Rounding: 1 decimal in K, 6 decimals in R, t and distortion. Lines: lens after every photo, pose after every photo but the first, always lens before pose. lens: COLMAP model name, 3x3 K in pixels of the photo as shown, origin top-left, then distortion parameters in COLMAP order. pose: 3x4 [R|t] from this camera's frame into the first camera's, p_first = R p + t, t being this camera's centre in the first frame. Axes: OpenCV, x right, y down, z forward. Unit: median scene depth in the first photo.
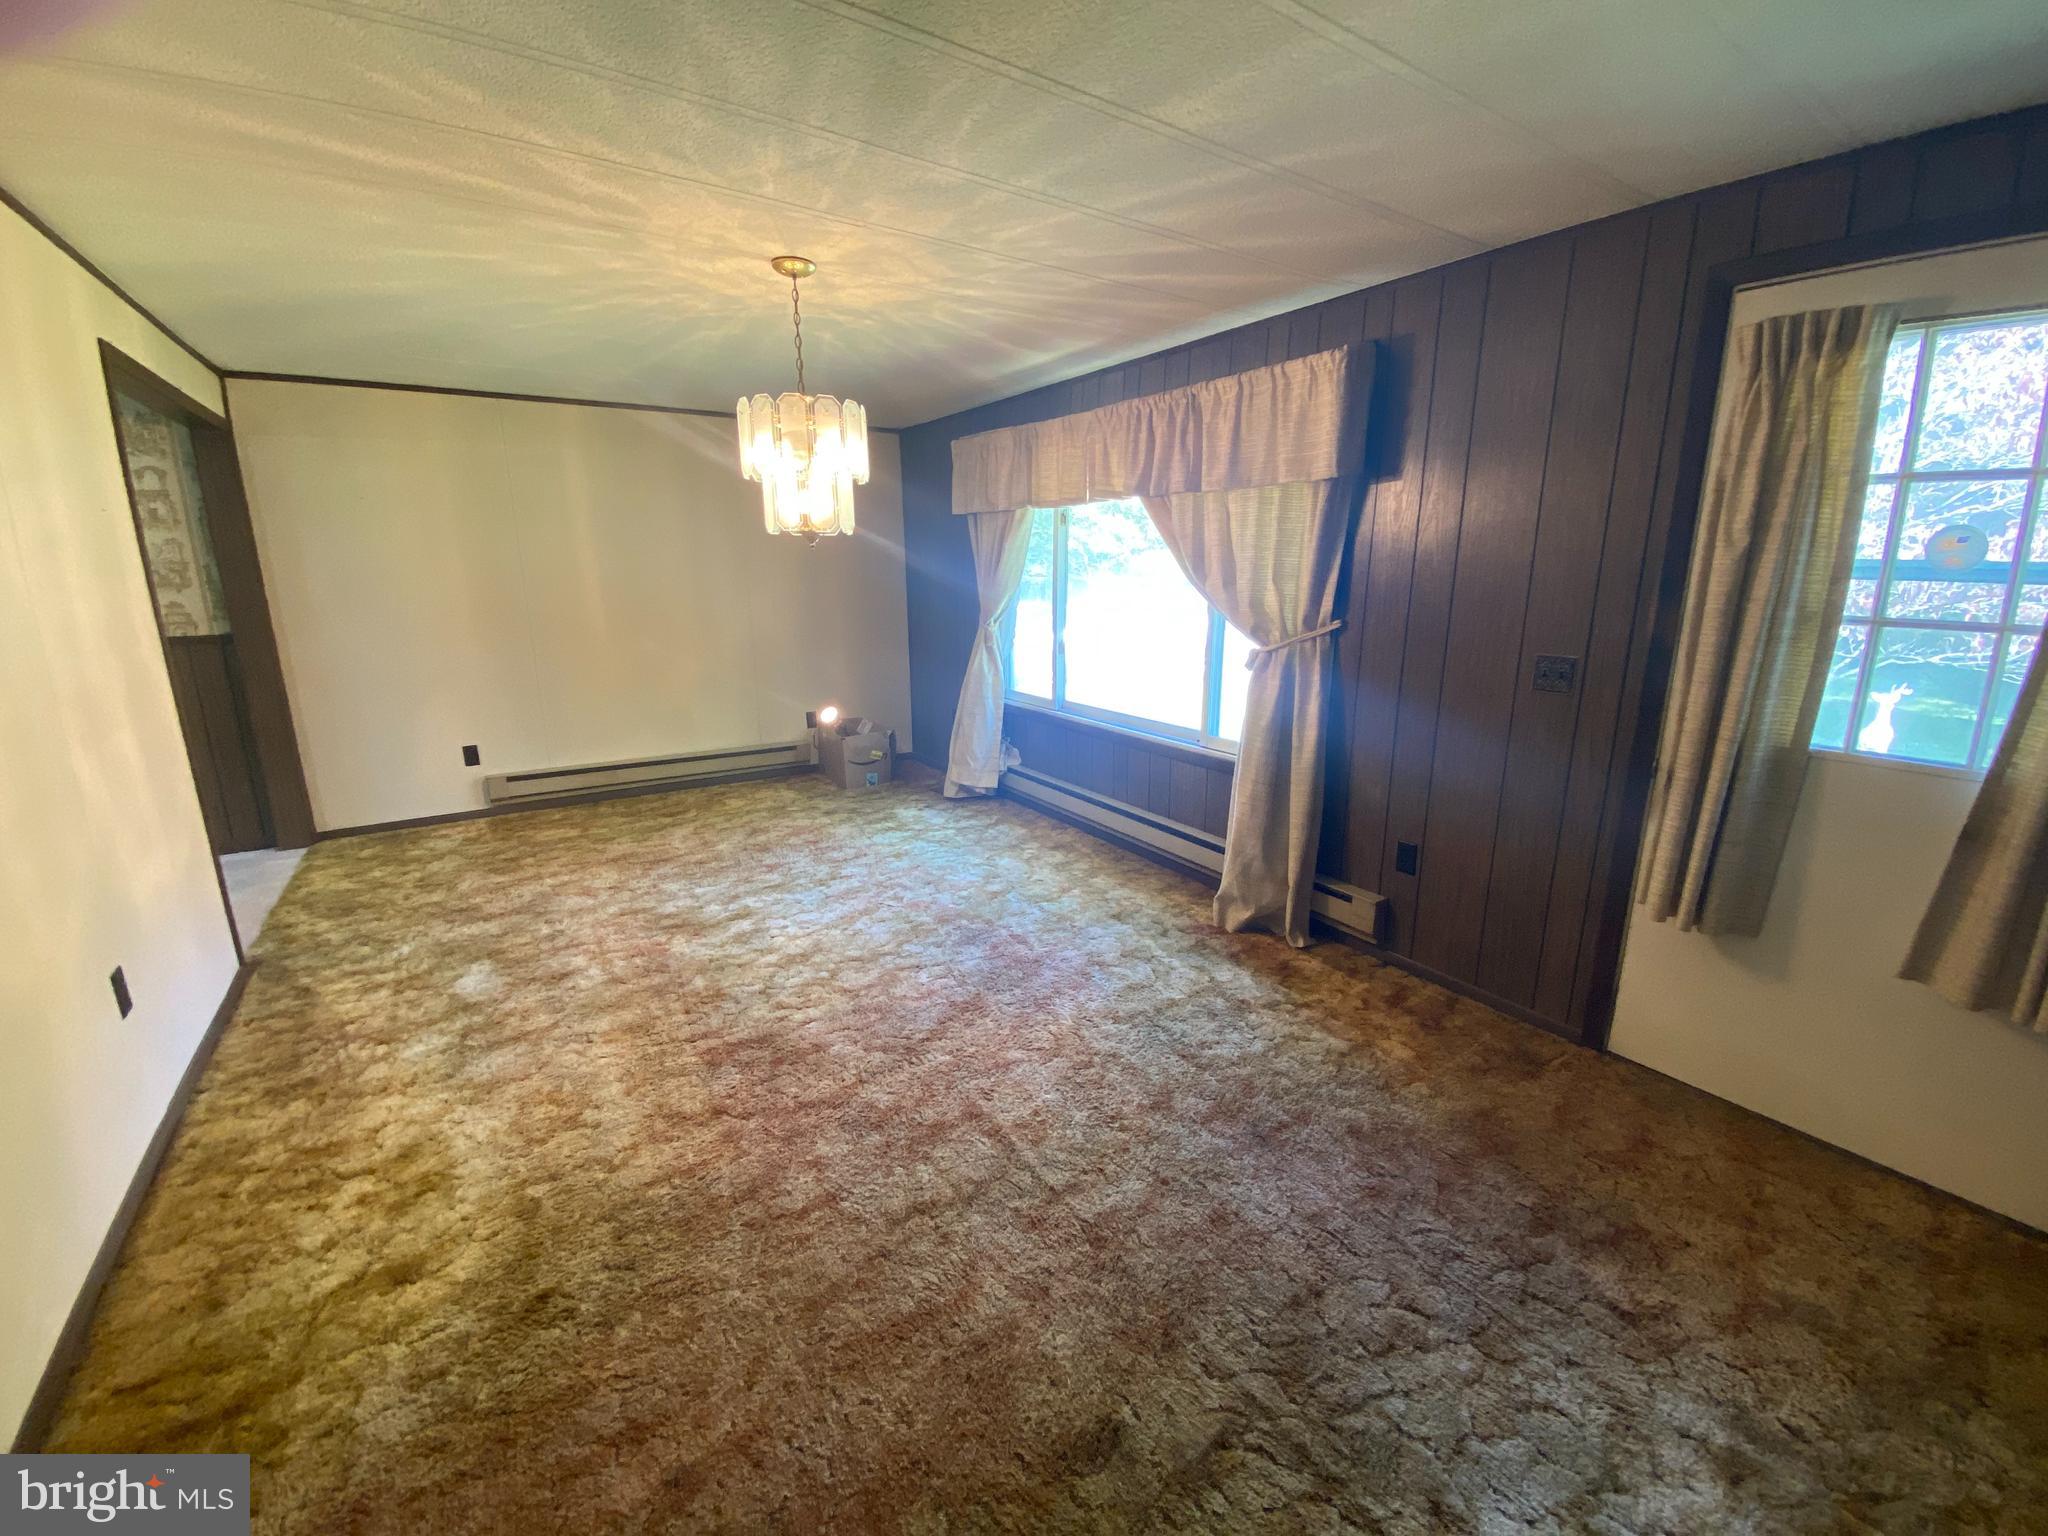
lens RADIAL K [[846.0, 0, 1020.3], [0, 846.0, 770.4], [0, 0, 1]] dist [-0.009307, -0.002070]
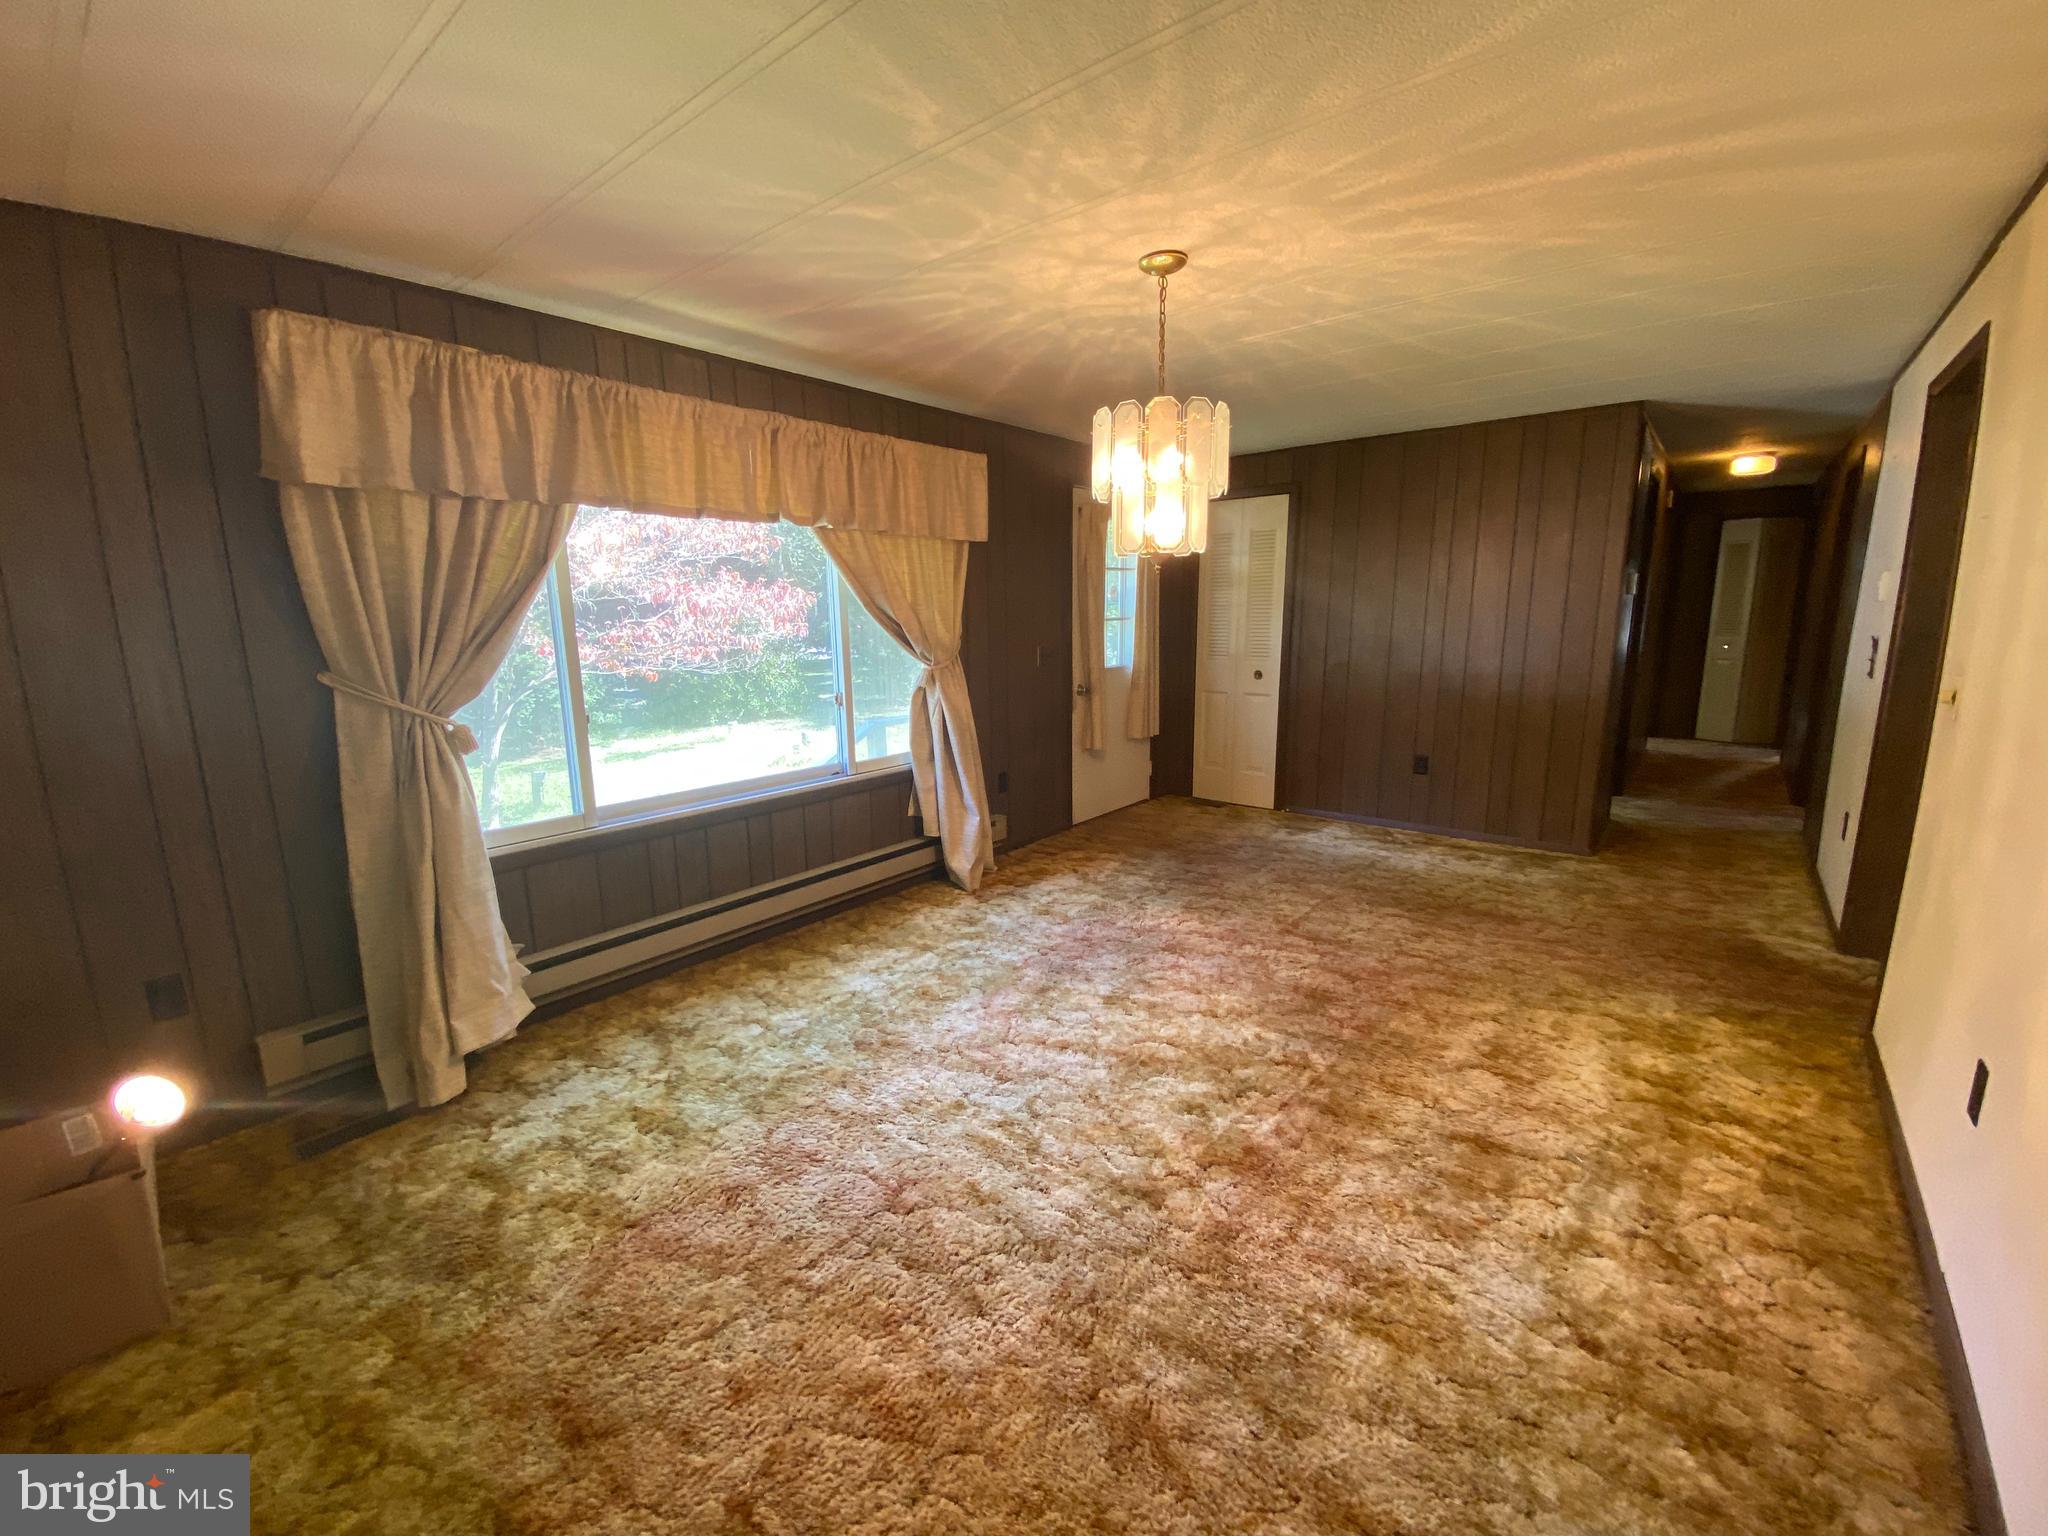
lens RADIAL K [[846.0, 0, 1018.8], [0, 846.0, 756.5], [0, 0, 1]] dist [-0.009307, -0.002070]
pose [[-0.309404, -0.160873, 0.937224, -1.042690], [0.246955, 0.938177, 0.242563, -0.319985], [-0.918304, 0.306502, -0.250547, 1.378177]]
